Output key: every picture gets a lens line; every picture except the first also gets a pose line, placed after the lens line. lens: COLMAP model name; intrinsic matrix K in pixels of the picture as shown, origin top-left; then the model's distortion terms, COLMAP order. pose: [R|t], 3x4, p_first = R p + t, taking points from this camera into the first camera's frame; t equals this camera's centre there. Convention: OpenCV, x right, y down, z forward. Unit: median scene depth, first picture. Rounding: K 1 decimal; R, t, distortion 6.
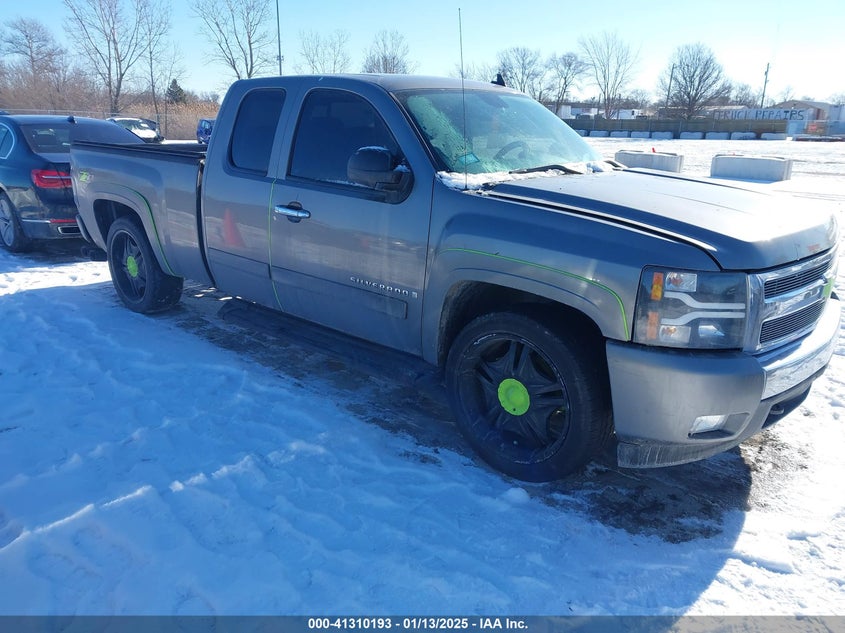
lens RADIAL K [[673.8, 0, 393.4], [0, 673.8, 321.9], [0, 0, 1]] dist [-0.004789, 0.007355]
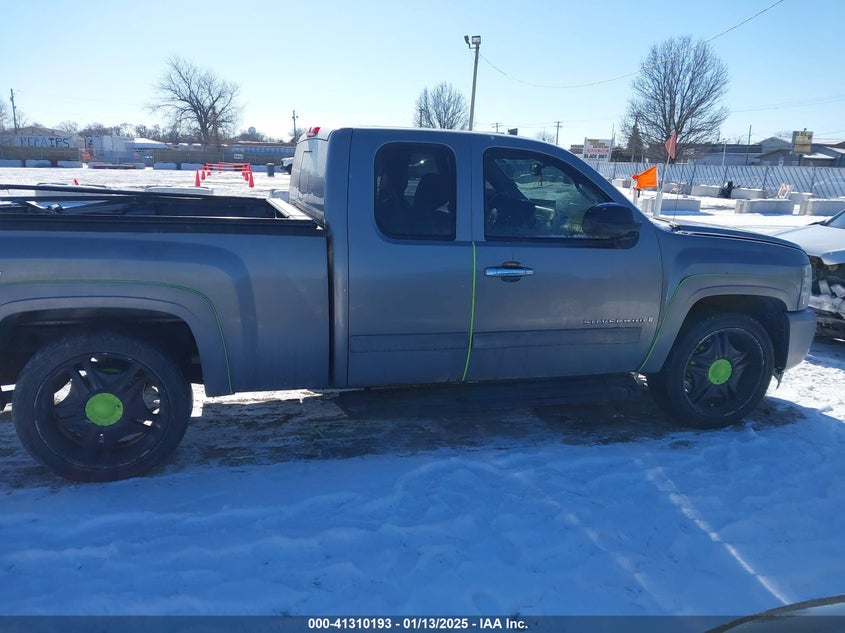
lens RADIAL K [[673.8, 0, 423.3], [0, 673.8, 315.4], [0, 0, 1]] dist [-0.004789, 0.007355]
pose [[0.503639, -0.189658, 0.842839, -0.086468], [0.227109, 0.970356, 0.082644, -0.017395], [-0.833528, 0.149793, 0.531782, 0.049219]]
